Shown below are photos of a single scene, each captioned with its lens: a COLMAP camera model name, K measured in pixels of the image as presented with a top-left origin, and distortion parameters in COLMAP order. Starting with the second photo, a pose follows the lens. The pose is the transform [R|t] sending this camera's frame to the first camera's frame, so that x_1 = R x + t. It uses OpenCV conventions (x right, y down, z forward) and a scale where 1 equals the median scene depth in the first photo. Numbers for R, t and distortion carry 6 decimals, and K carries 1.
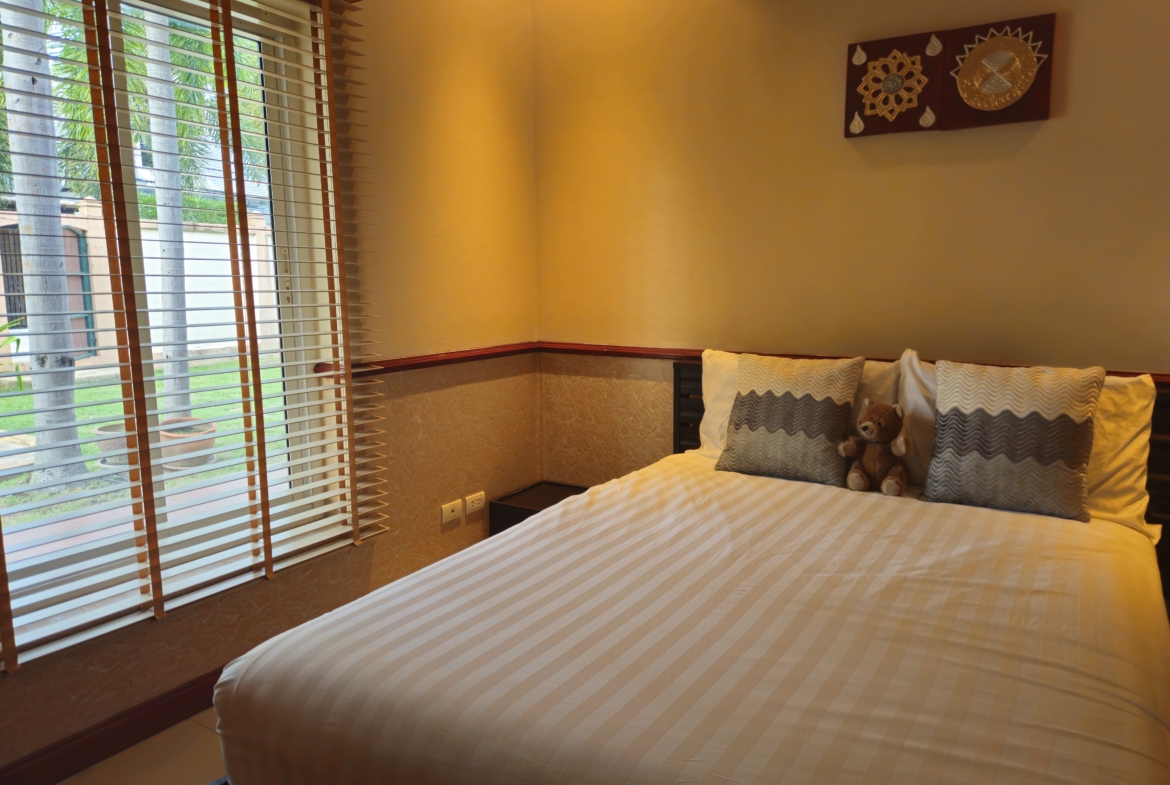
lens RADIAL K [[830.3, 0, 585.0], [0, 830.3, 392.5], [0, 0, 1]] dist [0.046971, -0.062612]
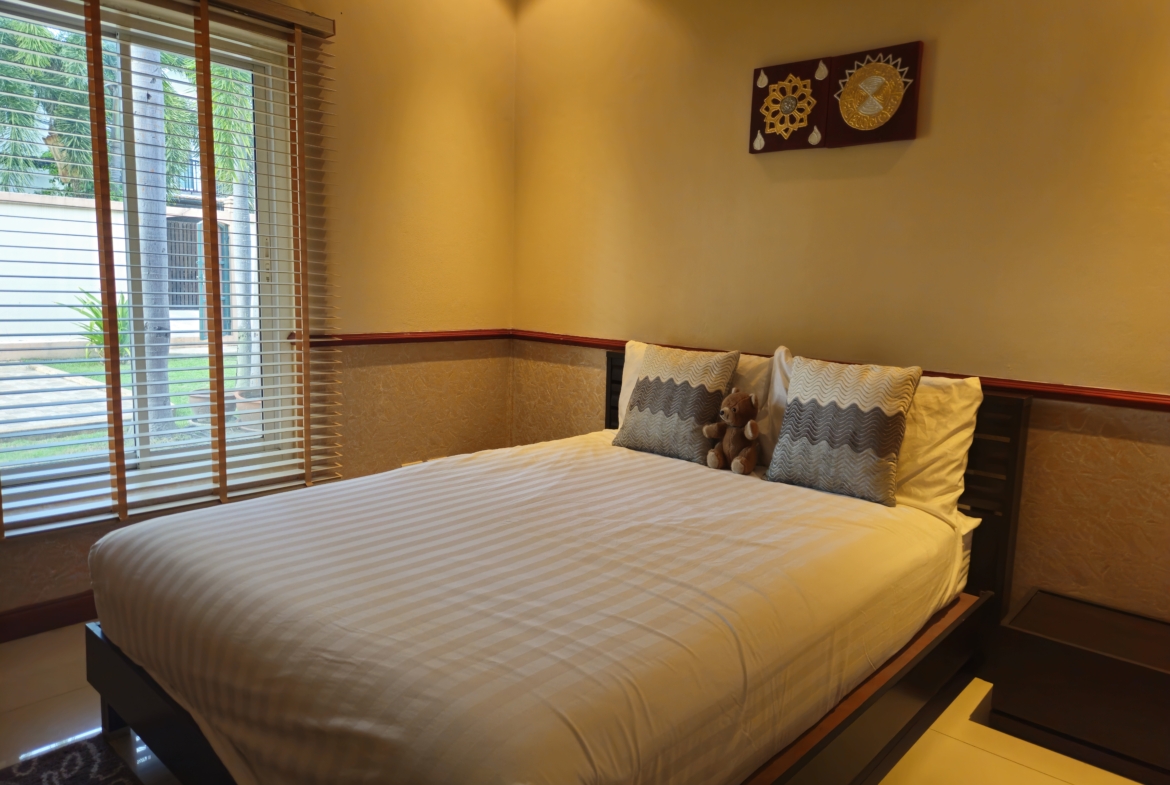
lens RADIAL K [[830.3, 0, 585.0], [0, 830.3, 392.5], [0, 0, 1]] dist [0.046971, -0.062612]
pose [[0.984730, 0.060963, -0.163065, 0.322144], [-0.062246, 0.998057, -0.002766, 0.029139], [0.162580, 0.012874, 0.986611, -0.127738]]
